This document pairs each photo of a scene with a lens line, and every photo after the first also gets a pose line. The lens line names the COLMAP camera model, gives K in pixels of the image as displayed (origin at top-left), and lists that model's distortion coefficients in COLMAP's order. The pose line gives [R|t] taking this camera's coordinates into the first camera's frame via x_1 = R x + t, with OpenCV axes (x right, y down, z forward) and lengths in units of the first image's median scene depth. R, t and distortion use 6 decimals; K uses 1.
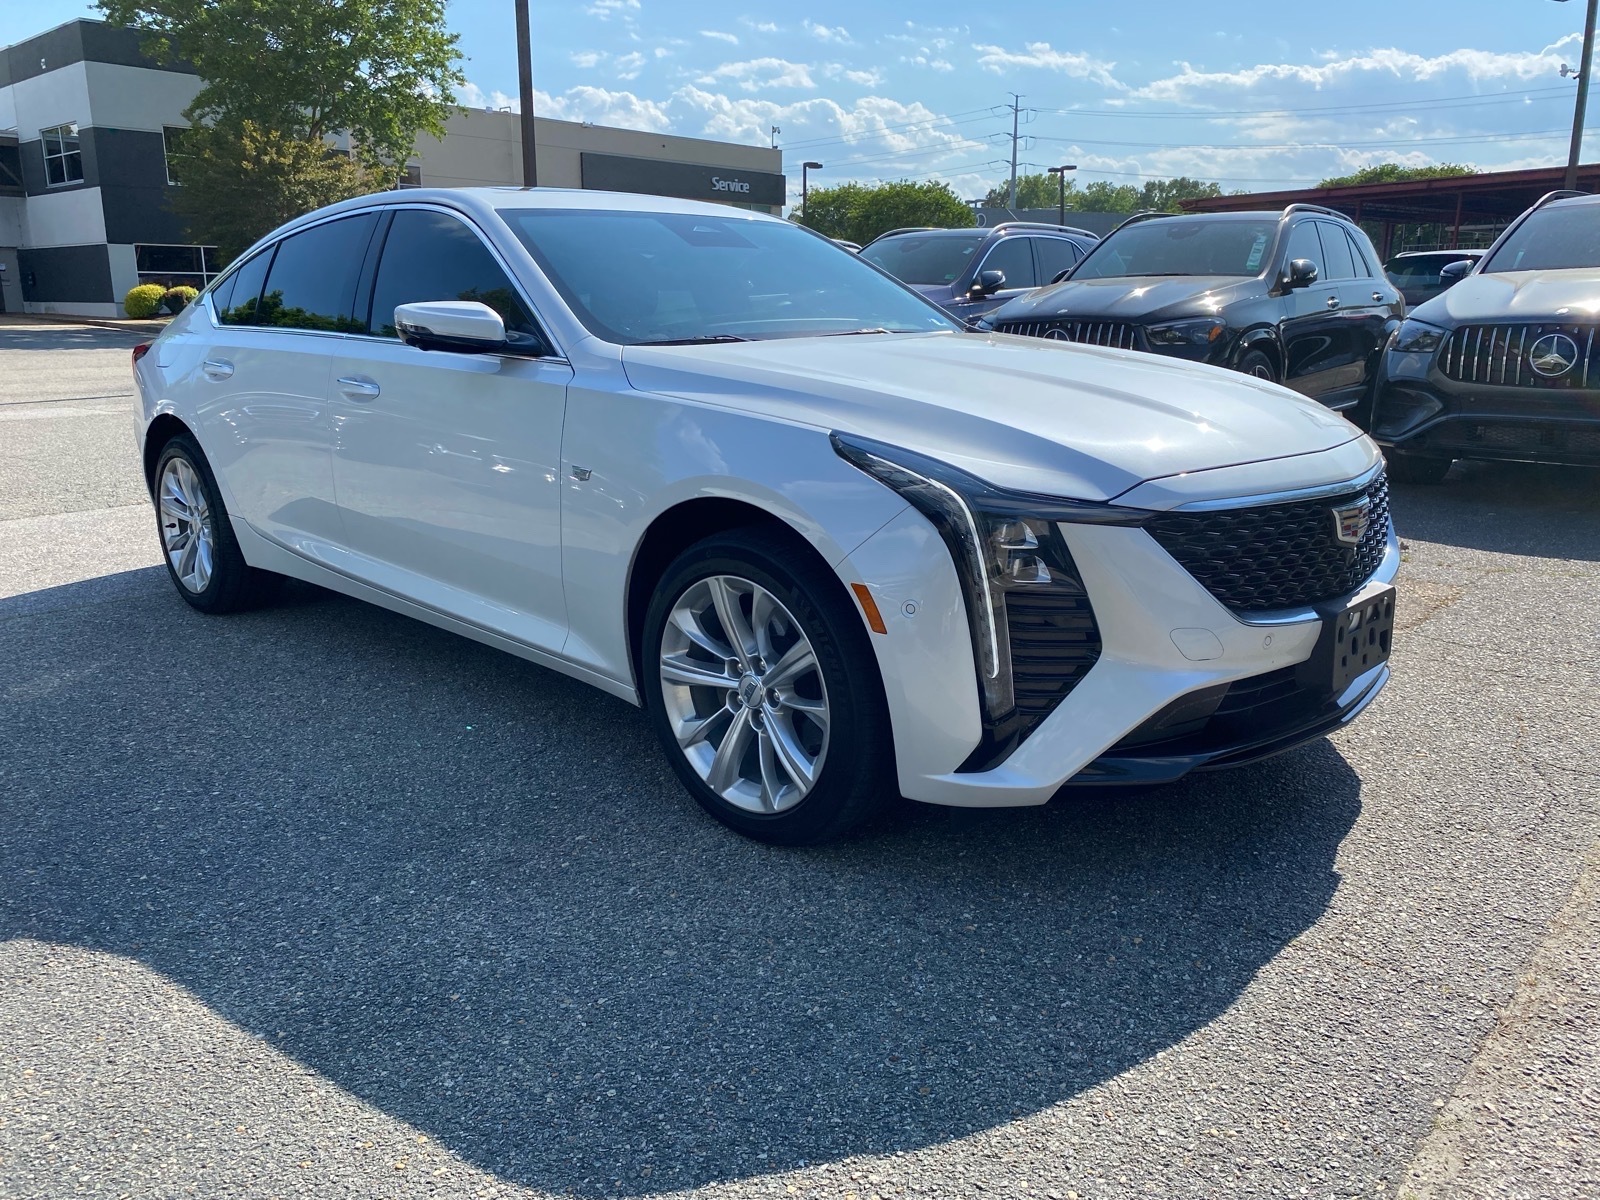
lens RADIAL K [[1223.3, 0, 800.0], [0, 1223.3, 600.0], [0, 0, 1]] dist [-0.001083, 0.003706]
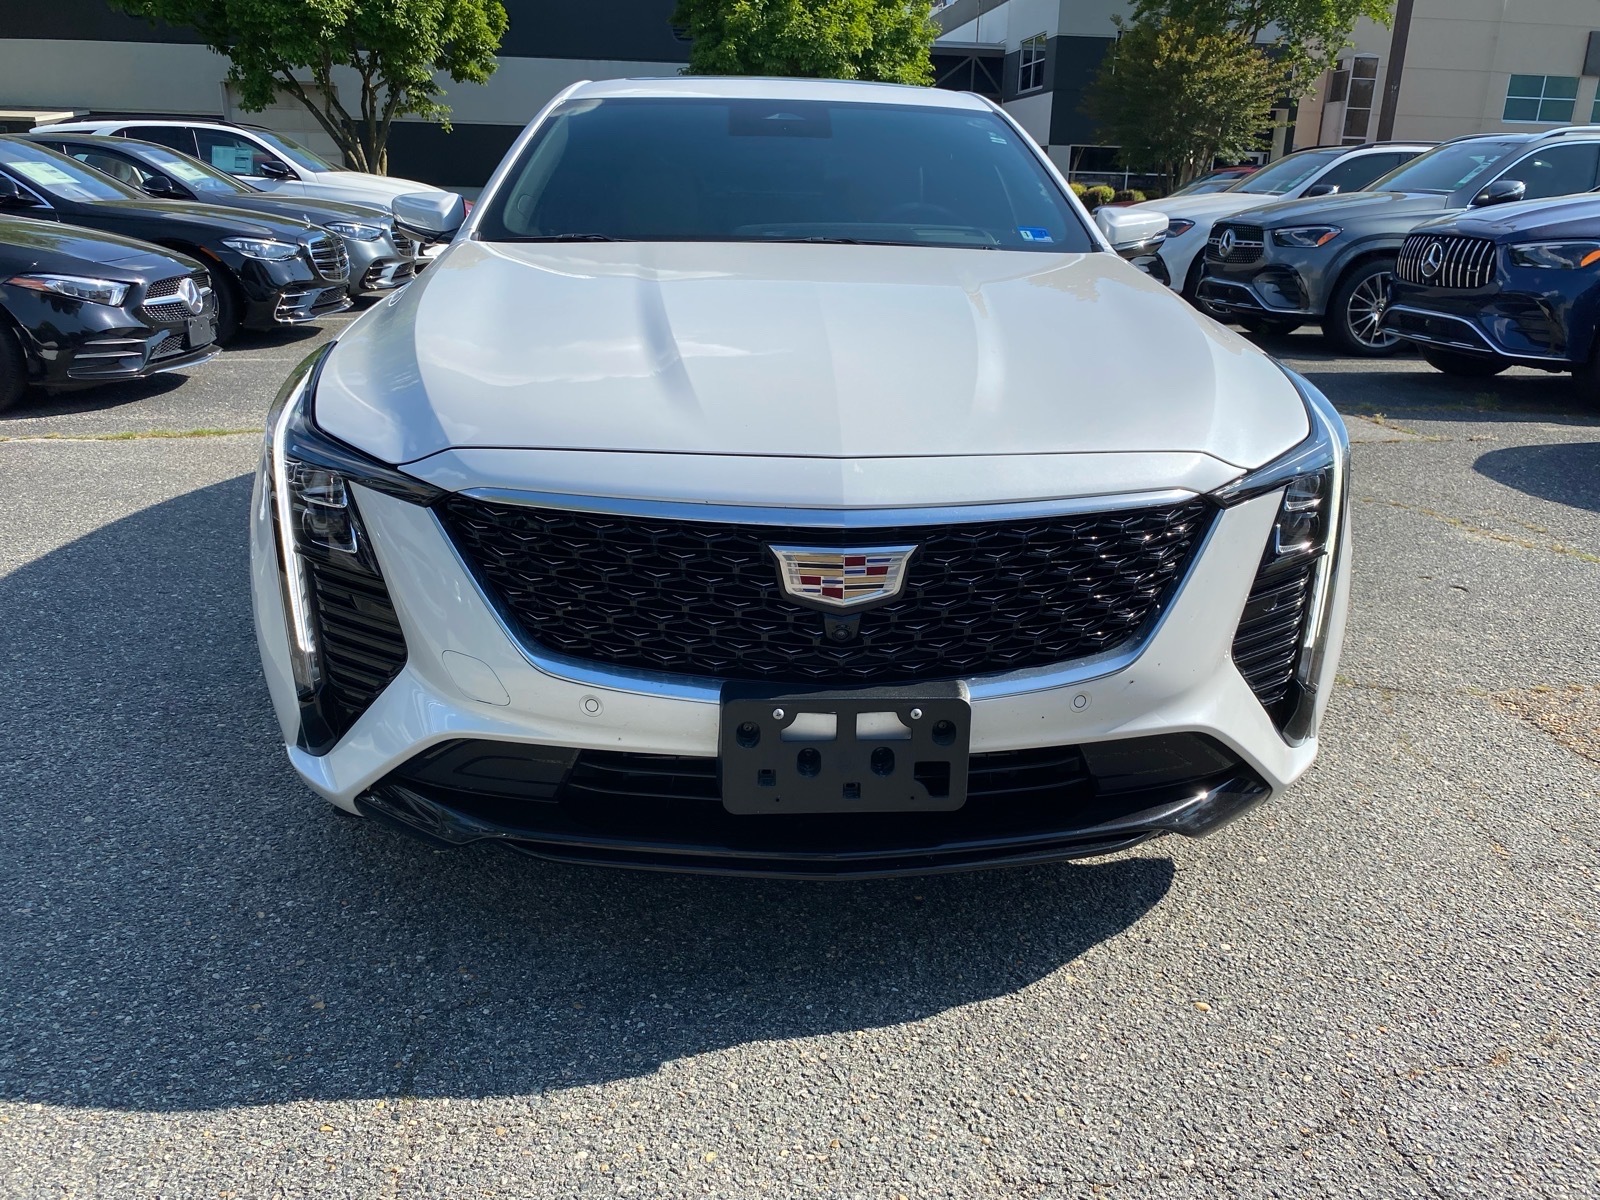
lens RADIAL K [[1223.3, 0, 800.0], [0, 1223.3, 600.0], [0, 0, 1]] dist [-0.001083, 0.003706]
pose [[0.738466, 0.229205, -0.634140, 0.073463], [-0.182460, 0.973294, 0.139312, -0.011719], [0.649135, 0.012828, 0.760565, 0.044877]]
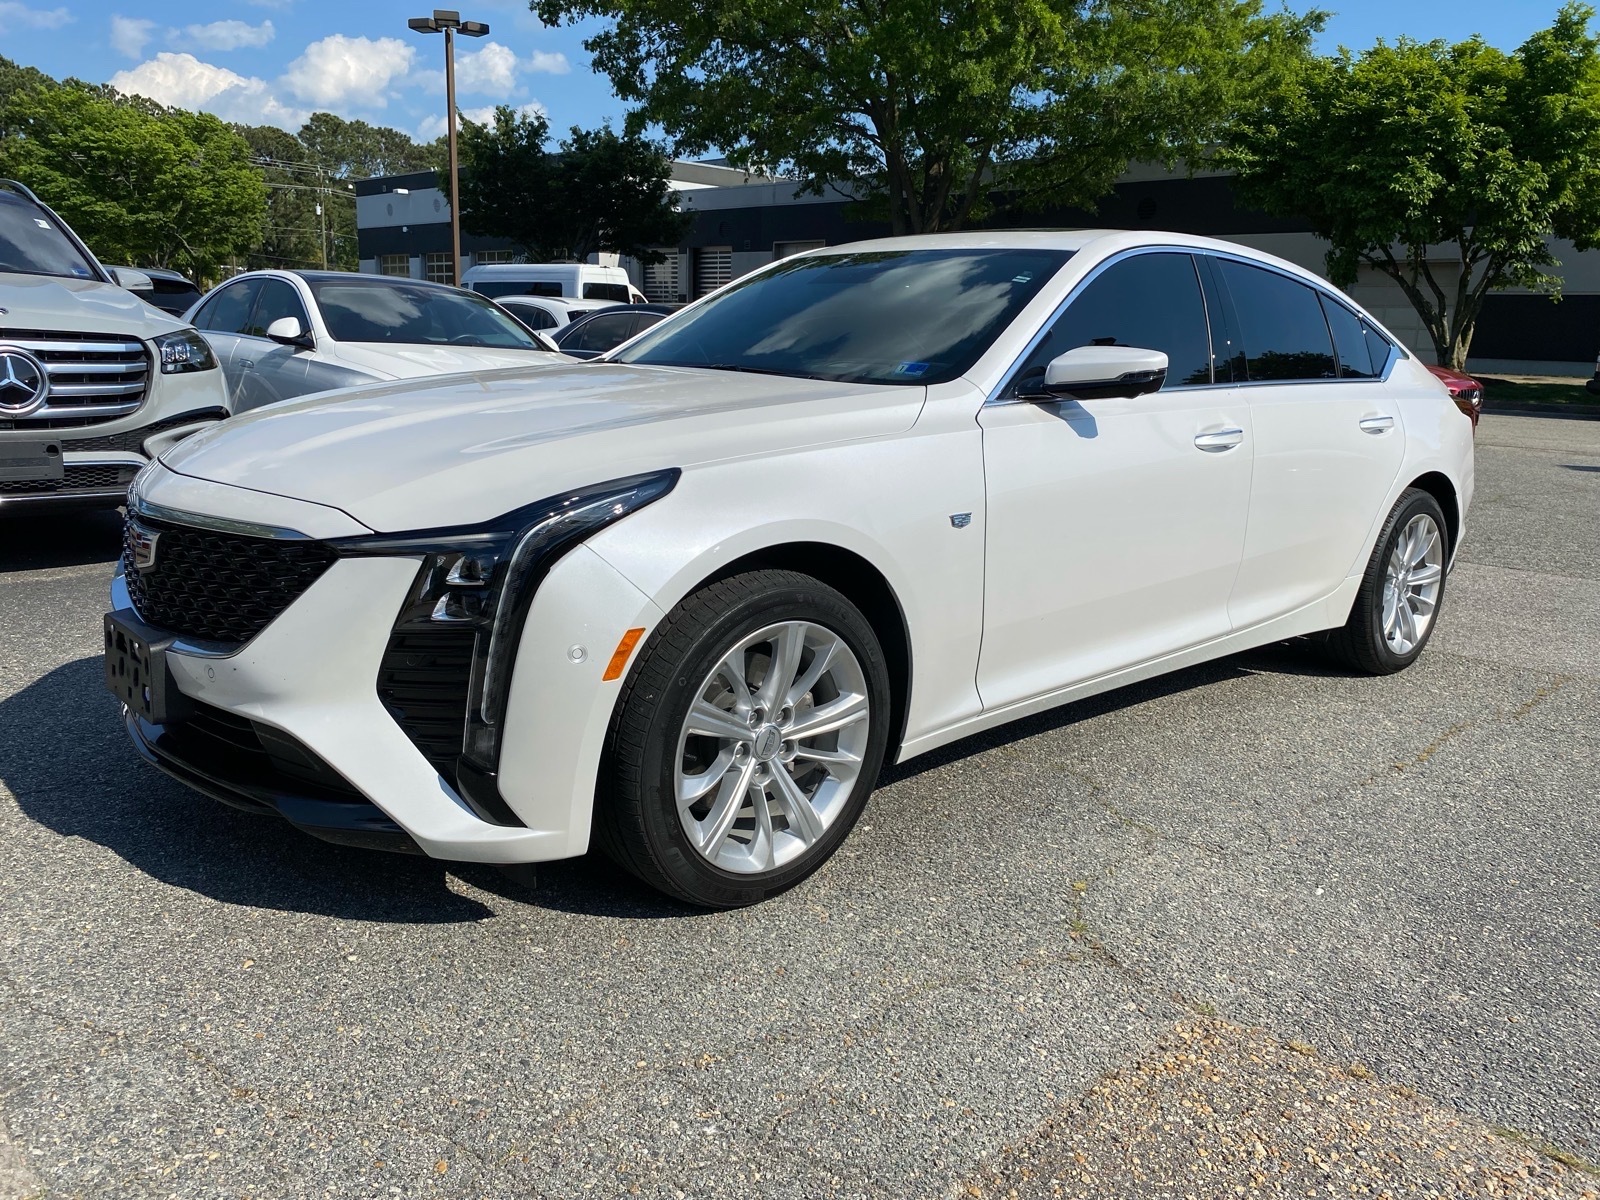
lens RADIAL K [[1224.7, 0, 808.5], [0, 1224.7, 589.2], [0, 0, 1]] dist [-0.000942, -0.004577]
pose [[-0.063483, 0.201195, -0.977492, 0.119178], [-0.268175, 0.940003, 0.210896, -0.032498], [0.961276, 0.275527, -0.005719, 0.132131]]
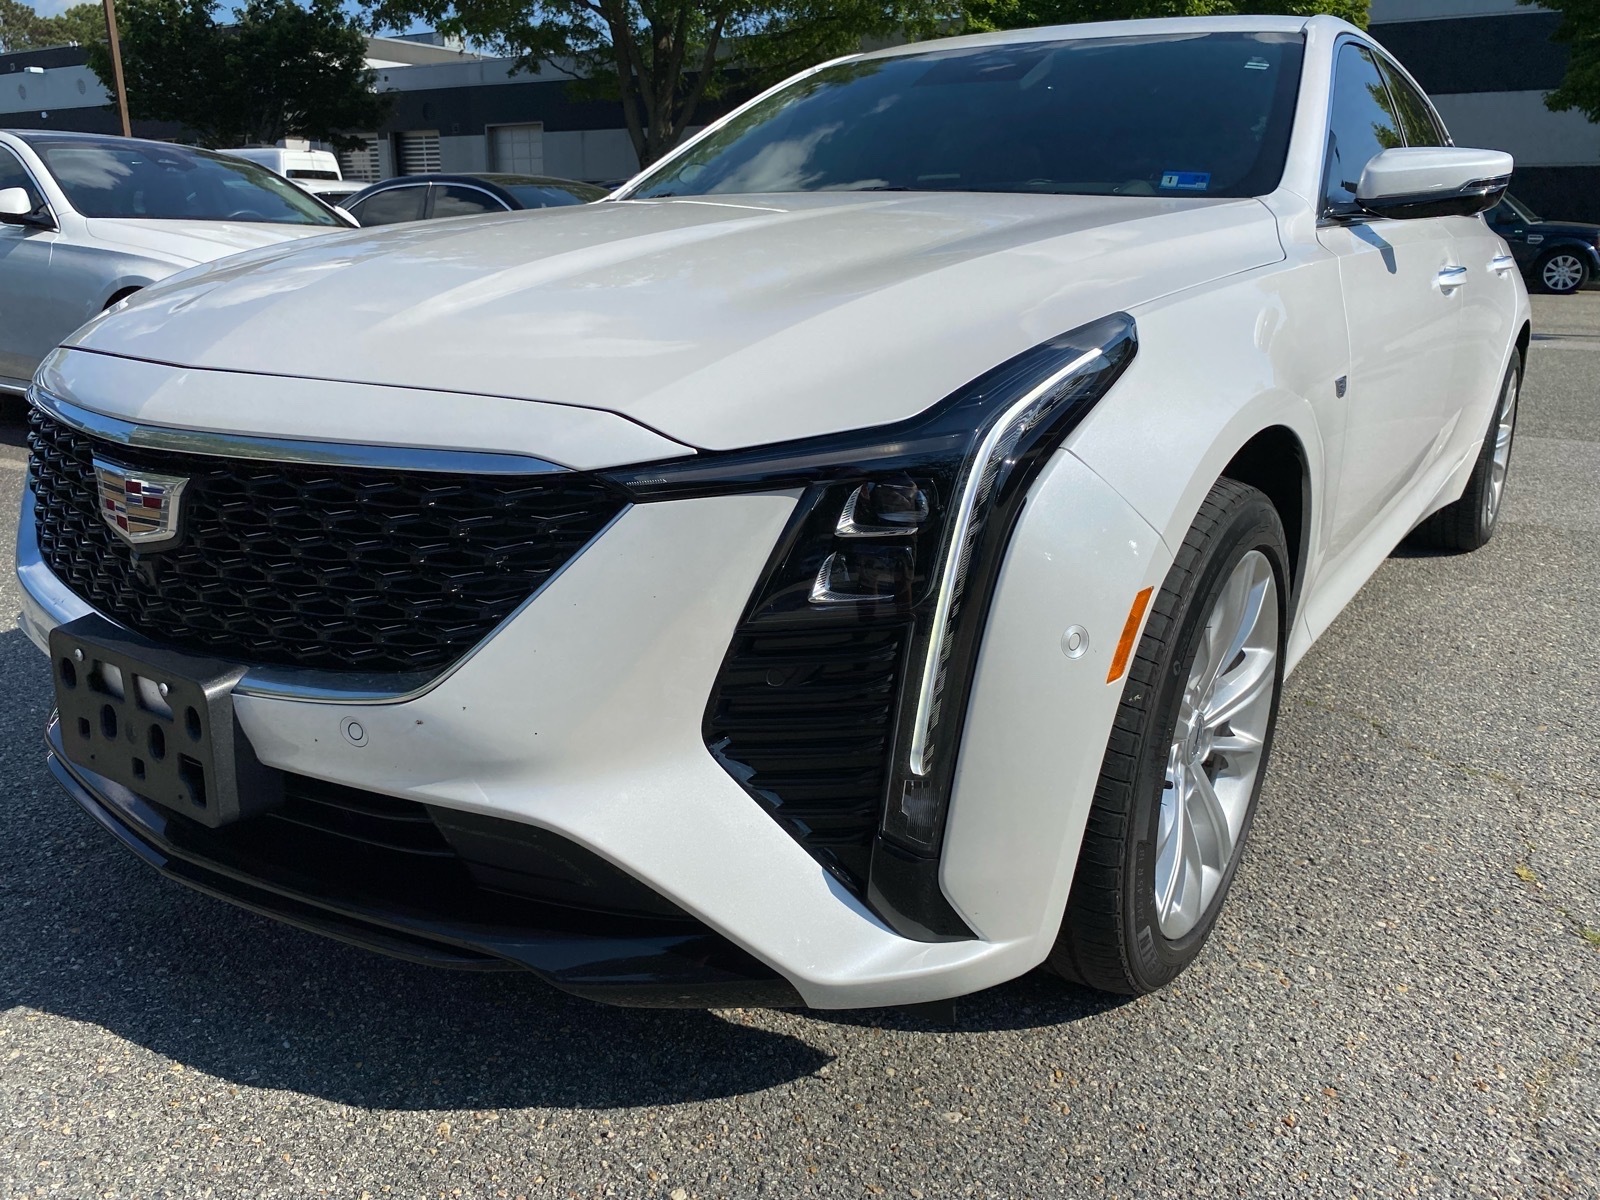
lens RADIAL K [[1225.0, 0, 797.0], [0, 1225.0, 581.8], [0, 0, 1]] dist [0.003664, -0.003386]
pose [[0.154895, 0.272316, -0.949659, 0.088191], [-0.244483, 0.941927, 0.230222, -0.019382], [0.957202, 0.196515, 0.212476, 0.101758]]
